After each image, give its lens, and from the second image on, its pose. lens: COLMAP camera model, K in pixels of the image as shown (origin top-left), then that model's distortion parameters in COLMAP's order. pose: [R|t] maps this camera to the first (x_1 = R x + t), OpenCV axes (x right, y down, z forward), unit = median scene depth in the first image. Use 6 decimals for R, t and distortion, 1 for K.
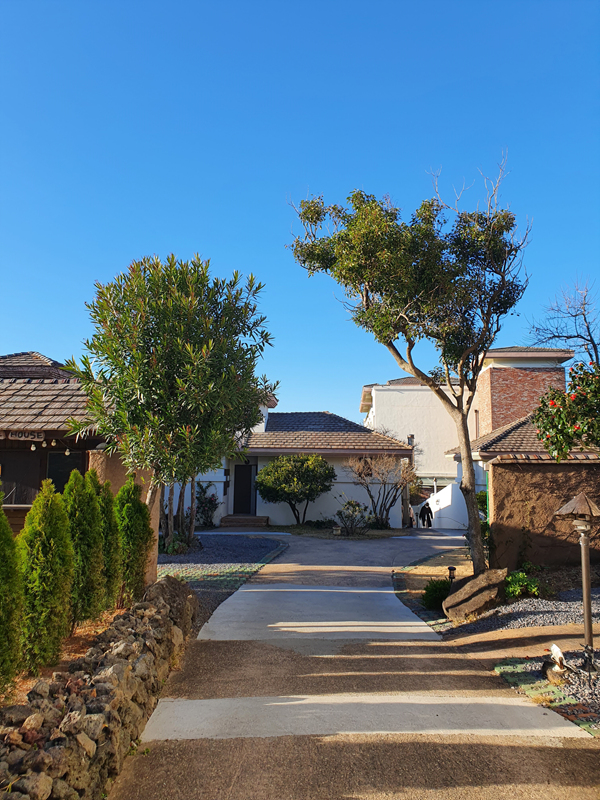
lens RADIAL K [[646.5, 0, 300.0], [0, 646.5, 400.0], [0, 0, 1]] dist [0.004651, 0.003152]
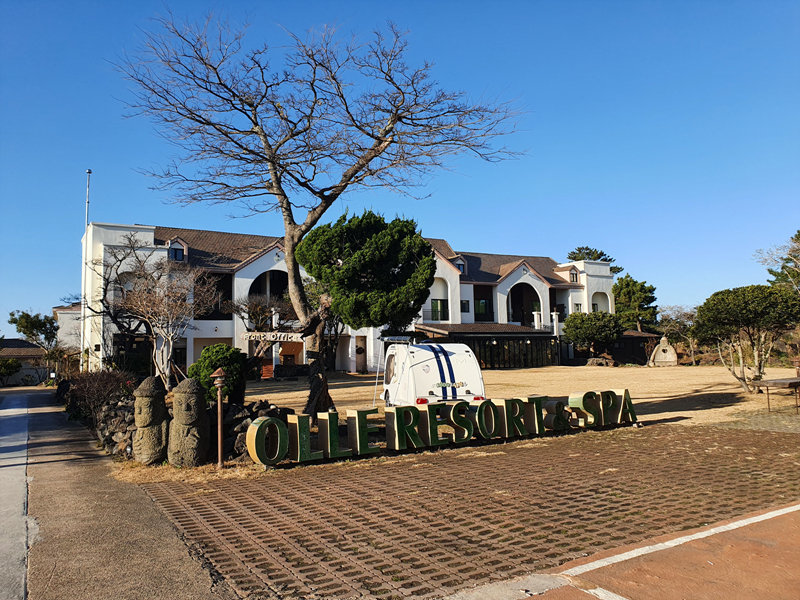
lens RADIAL K [[646.5, 0, 400.0], [0, 646.5, 300.0], [0, 0, 1]] dist [0.004651, 0.003152]
pose [[0.849627, 0.027683, 0.526657, -0.018504], [-0.035971, 0.999338, 0.005501, -0.127468], [-0.526156, -0.023618, 0.850060, -1.181900]]
